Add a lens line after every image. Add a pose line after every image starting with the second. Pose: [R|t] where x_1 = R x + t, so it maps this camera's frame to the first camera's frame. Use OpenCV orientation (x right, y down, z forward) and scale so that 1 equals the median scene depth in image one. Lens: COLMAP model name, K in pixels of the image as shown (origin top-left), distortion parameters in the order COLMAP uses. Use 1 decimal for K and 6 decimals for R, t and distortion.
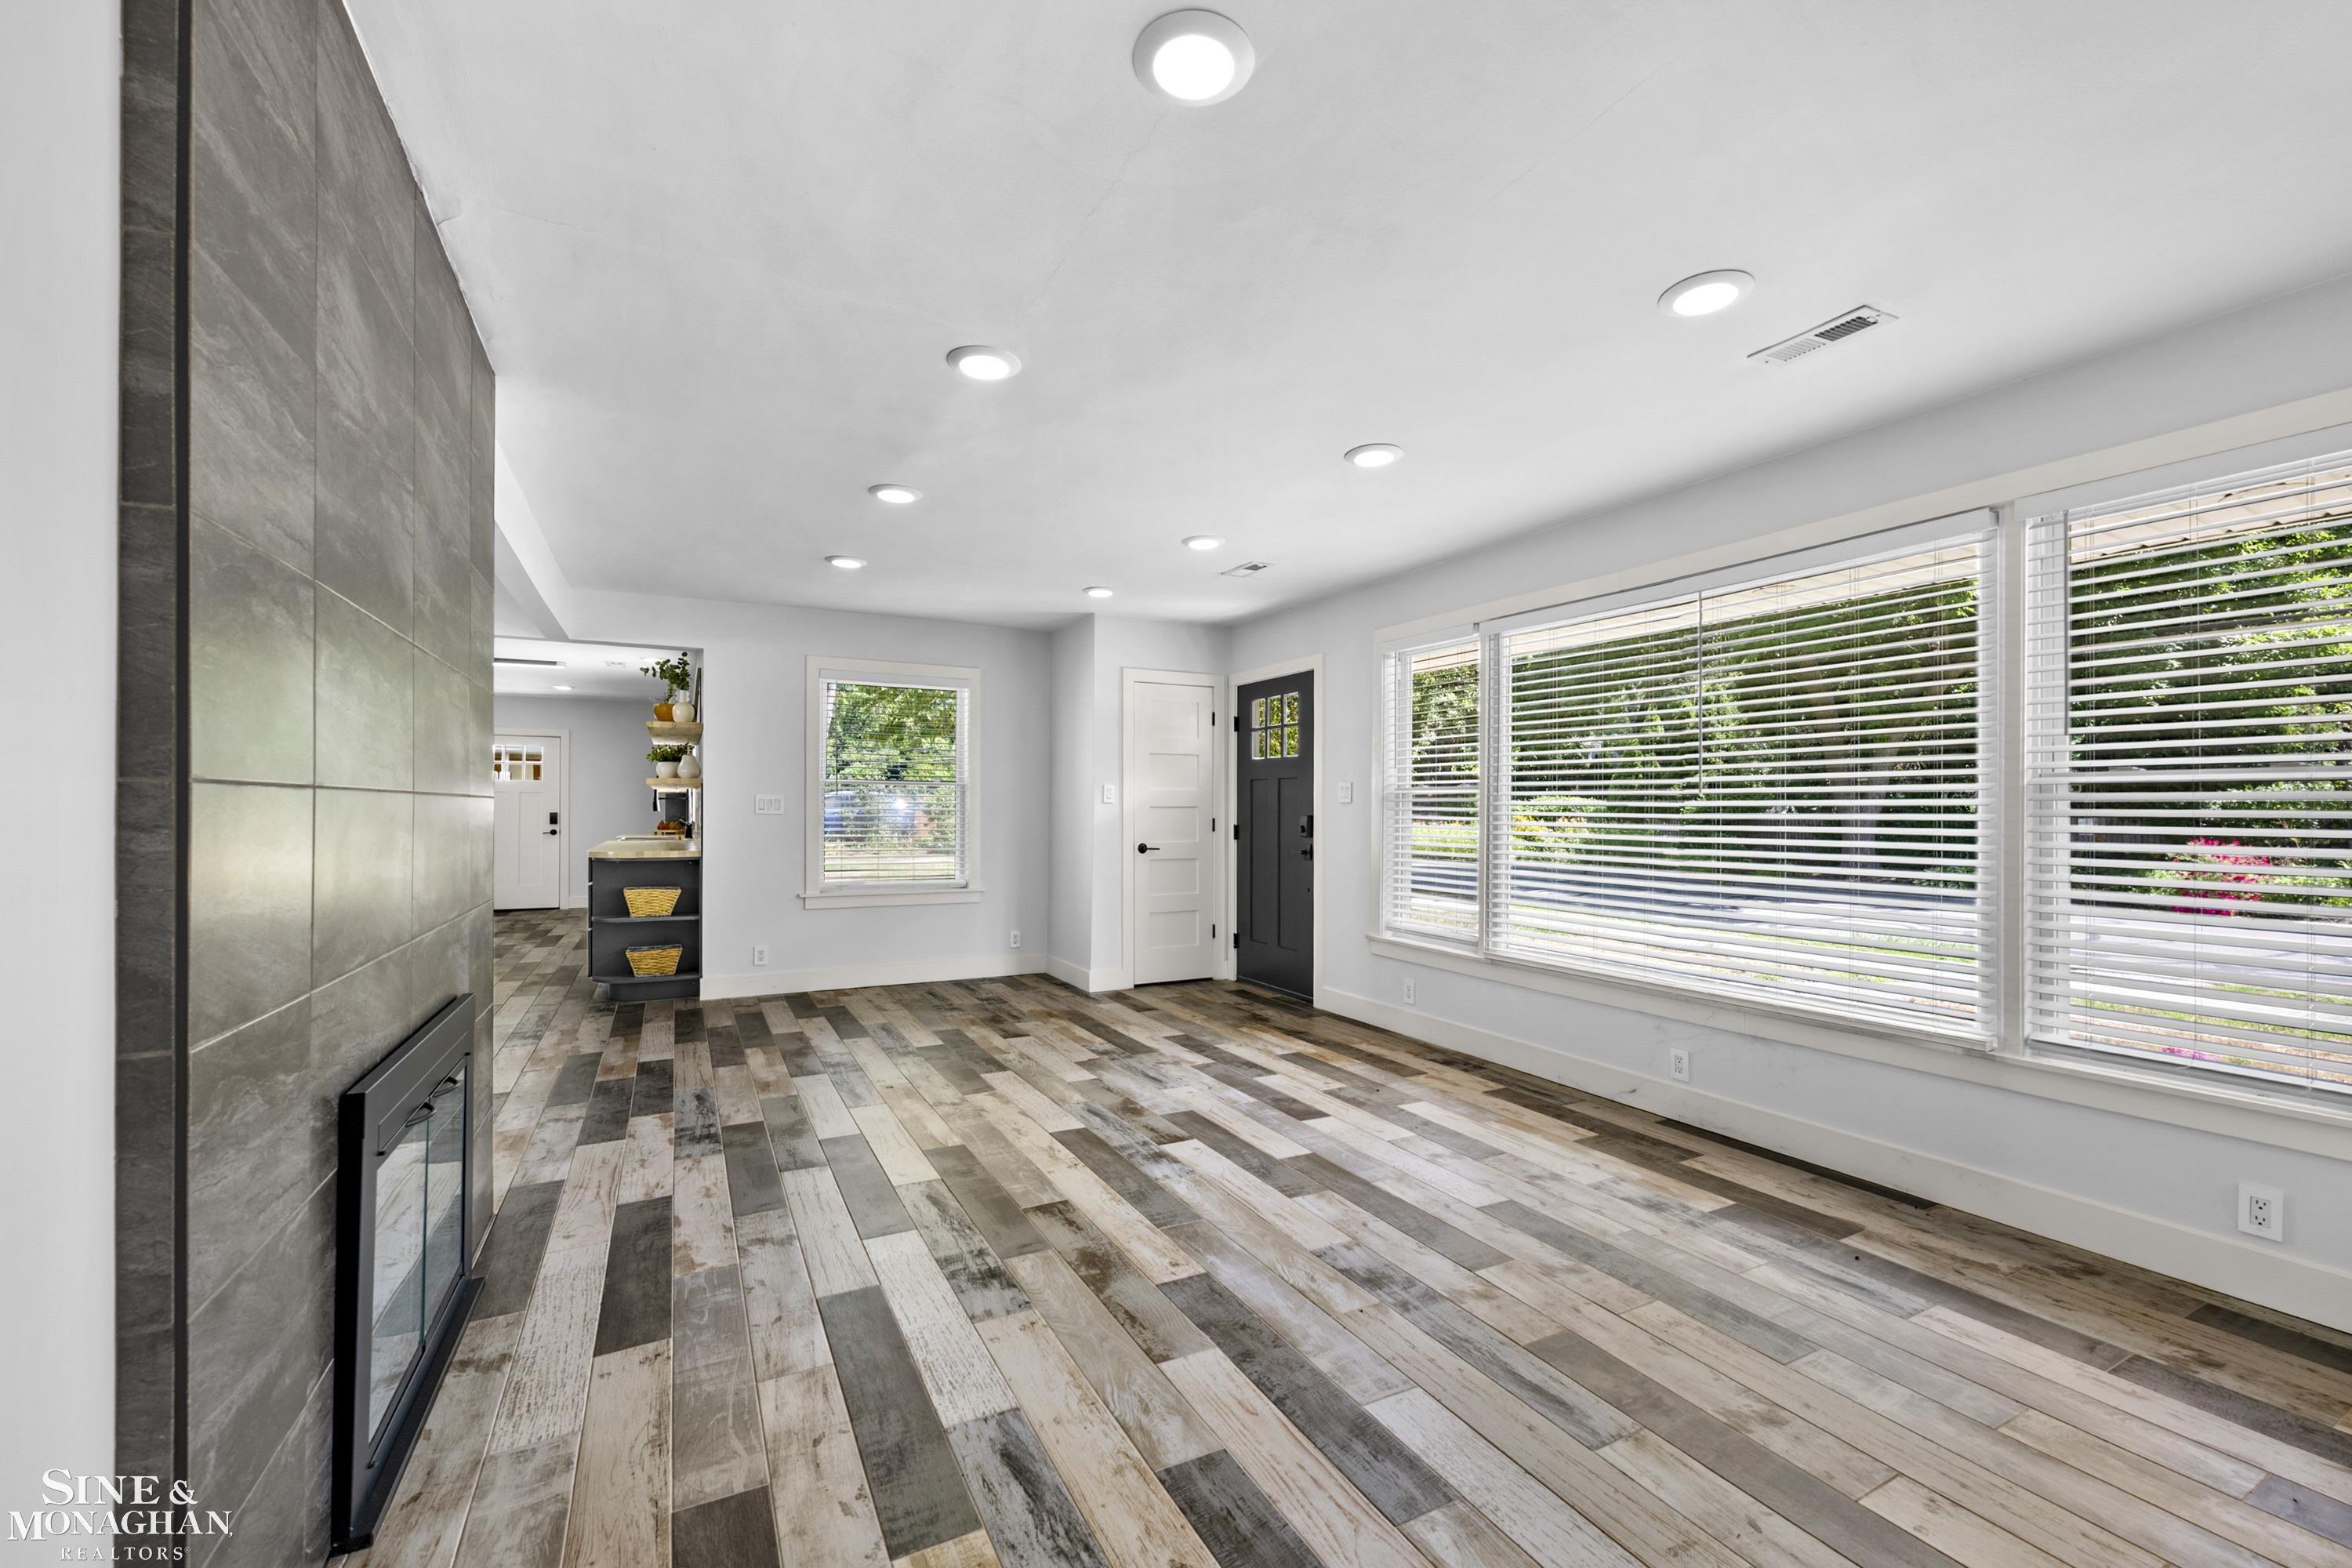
lens RADIAL K [[938.4, 0, 1177.0], [0, 938.4, 802.4], [0, 0, 1]] dist [-0.000474, 0.000036]
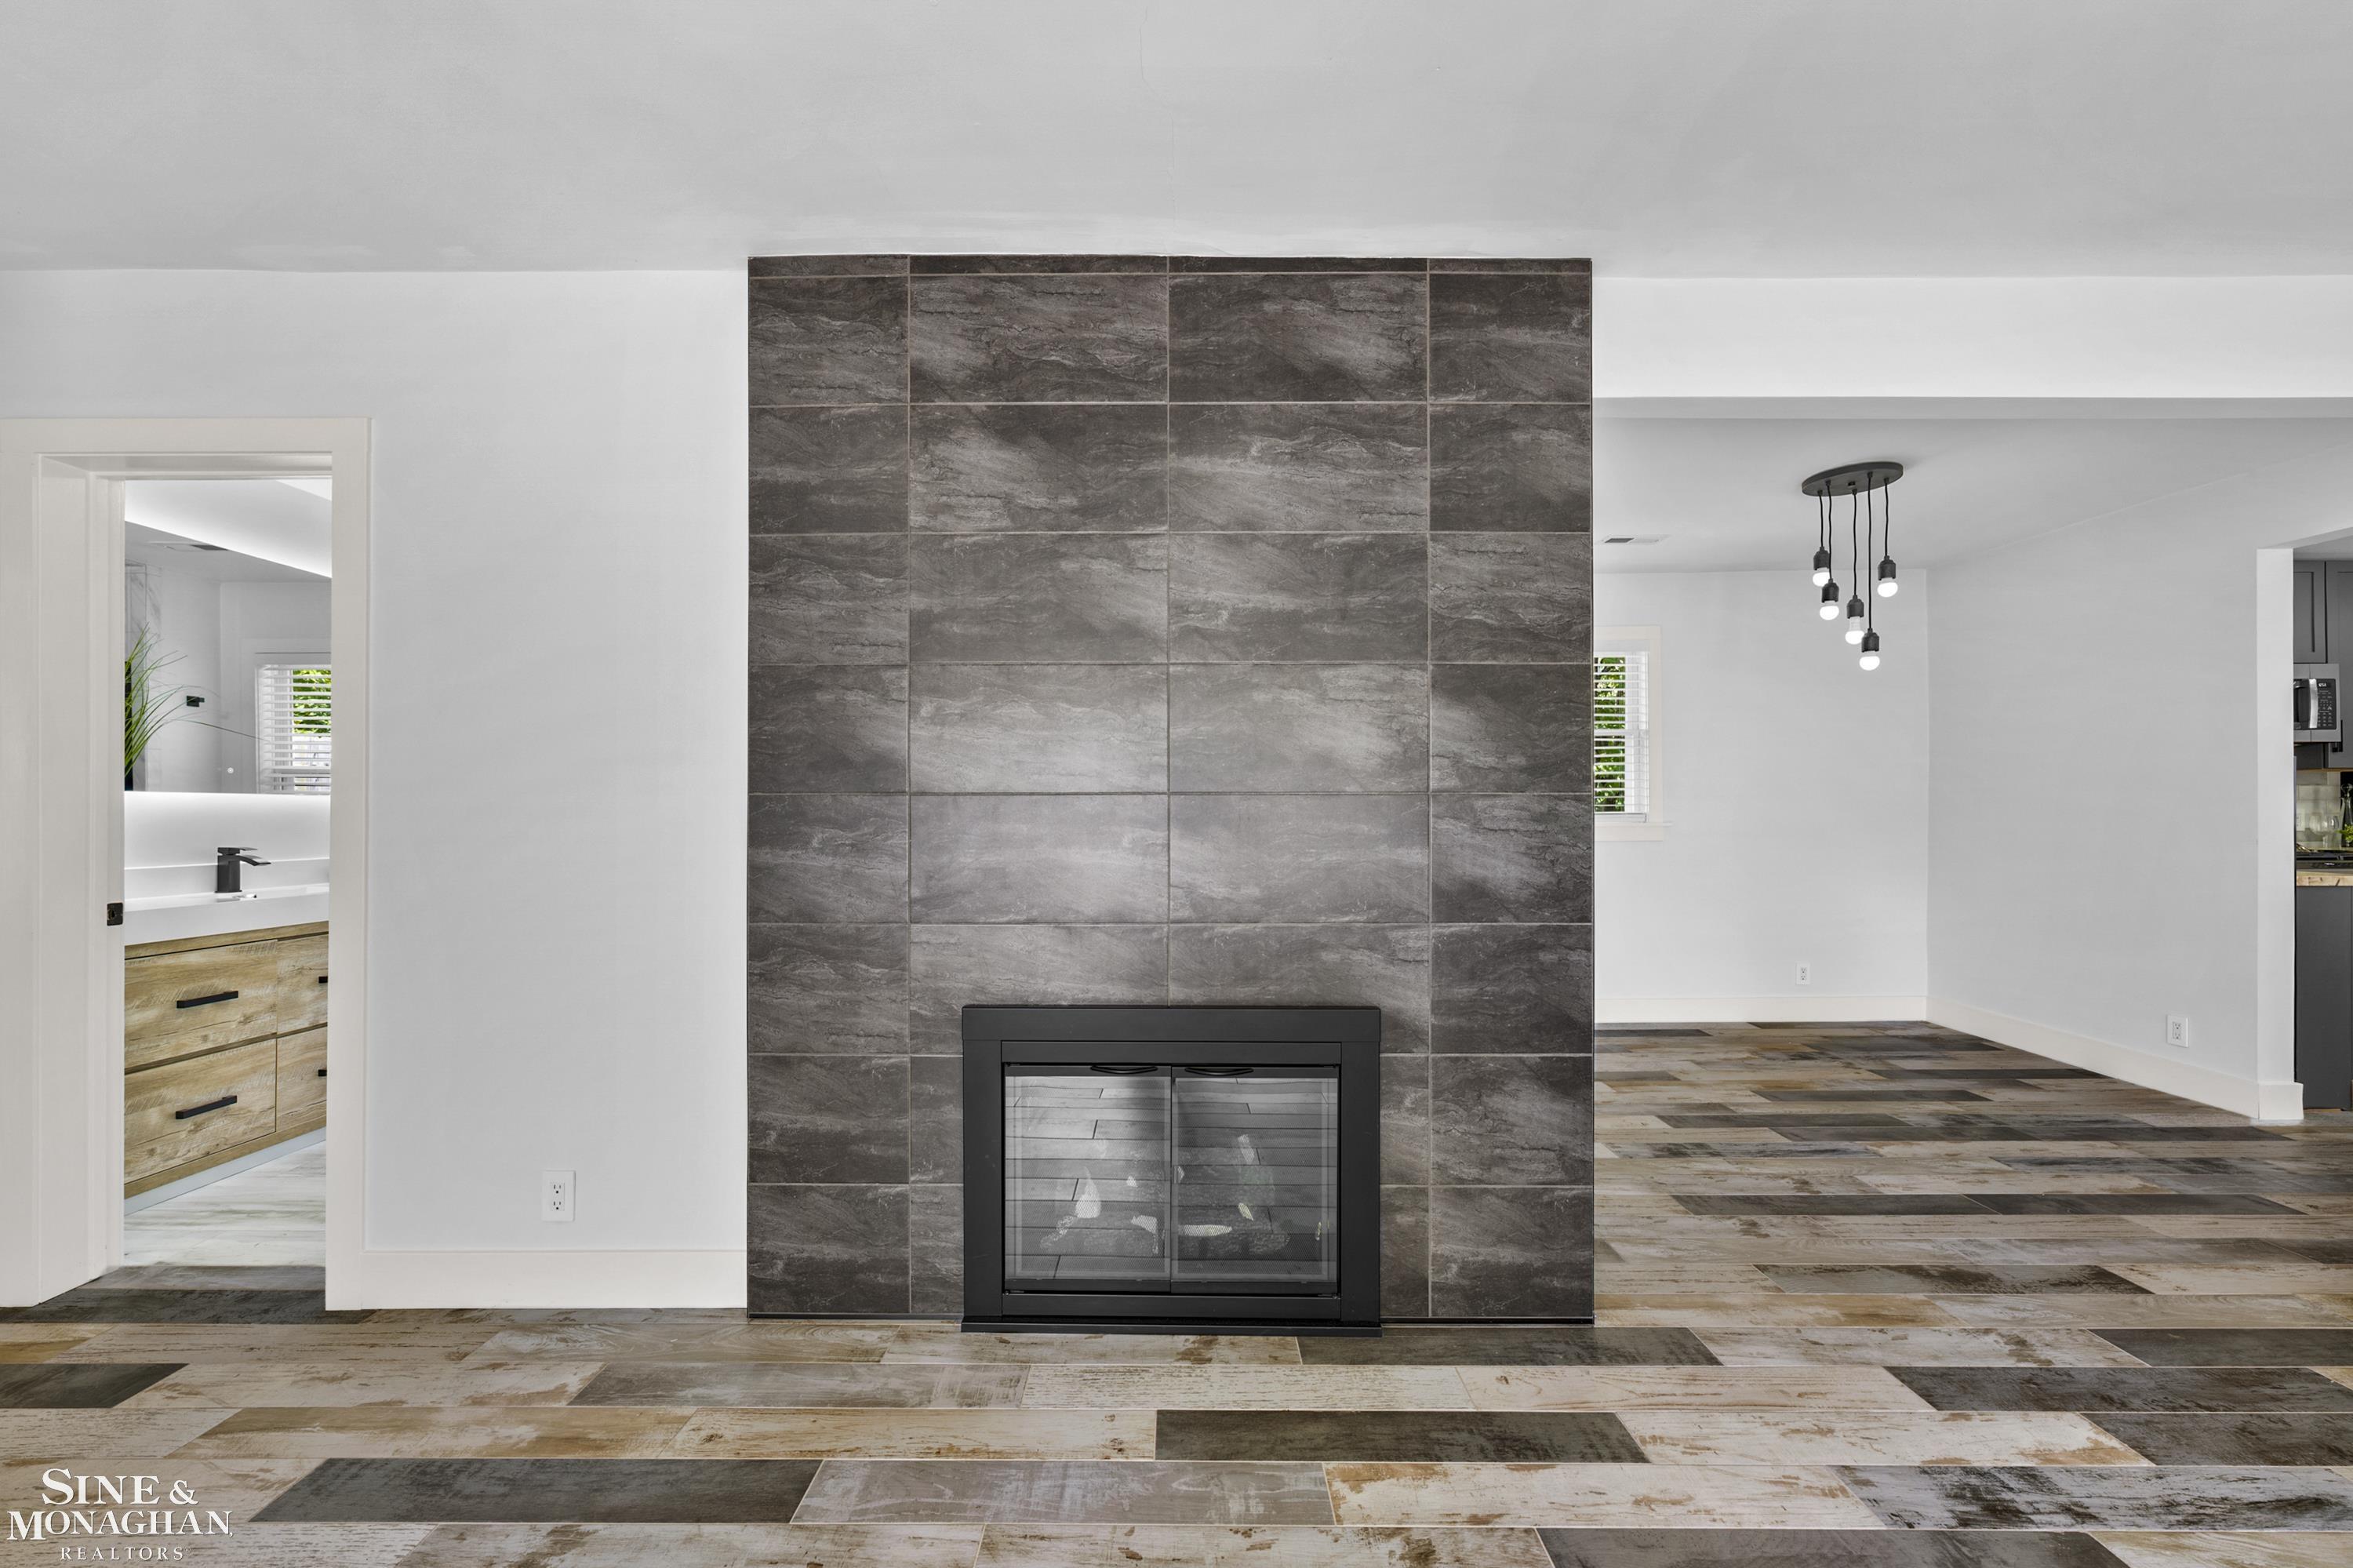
lens RADIAL K [[938.8, 0, 1177.5], [0, 938.8, 802.4], [0, 0, 1]] dist [-0.000474, 0.000036]
pose [[-0.471609, -0.008192, -0.881770, 0.106141], [0.005801, 0.999906, -0.012392, 0.009788], [0.881789, -0.010959, -0.471517, 0.886090]]
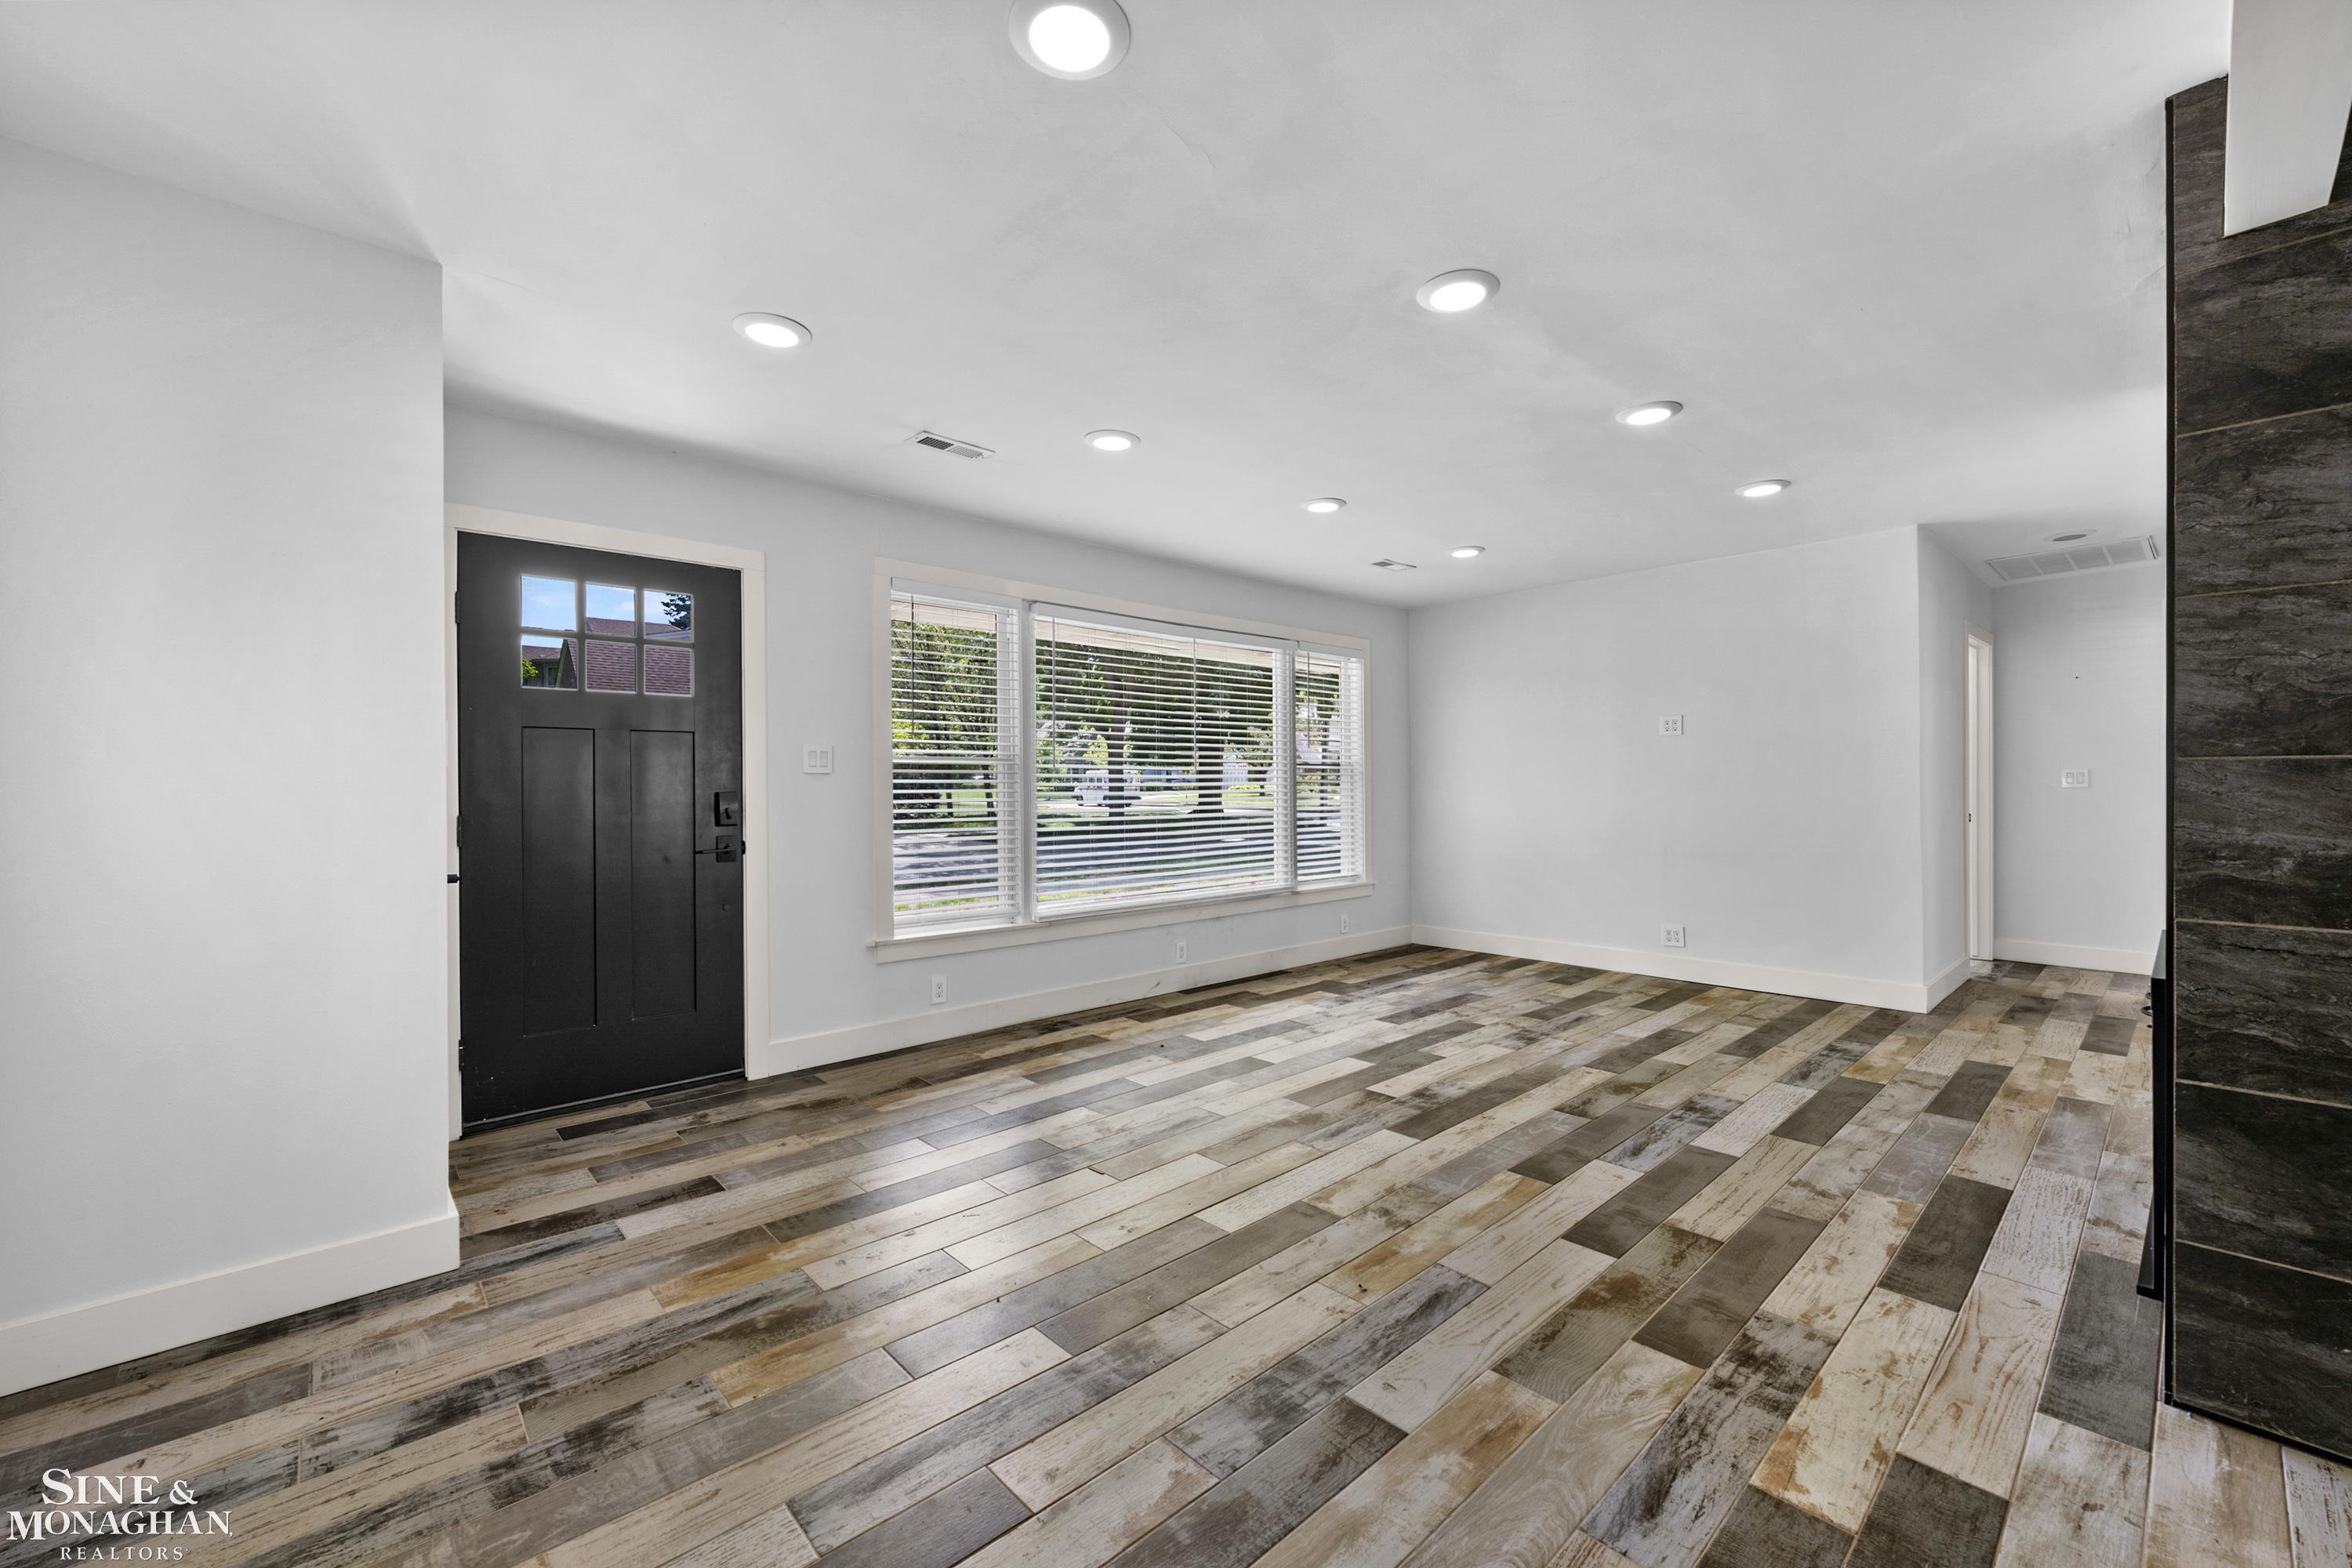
lens RADIAL K [[936.9, 0, 1176.0], [0, 936.9, 784.0], [0, 0, 1]] dist [0.000708, -0.000045]
pose [[-0.246403, -0.004406, 0.969157, -0.984194], [-0.002103, 0.999990, 0.004011, 0.008985], [-0.969165, -0.001050, -0.246410, 1.510478]]
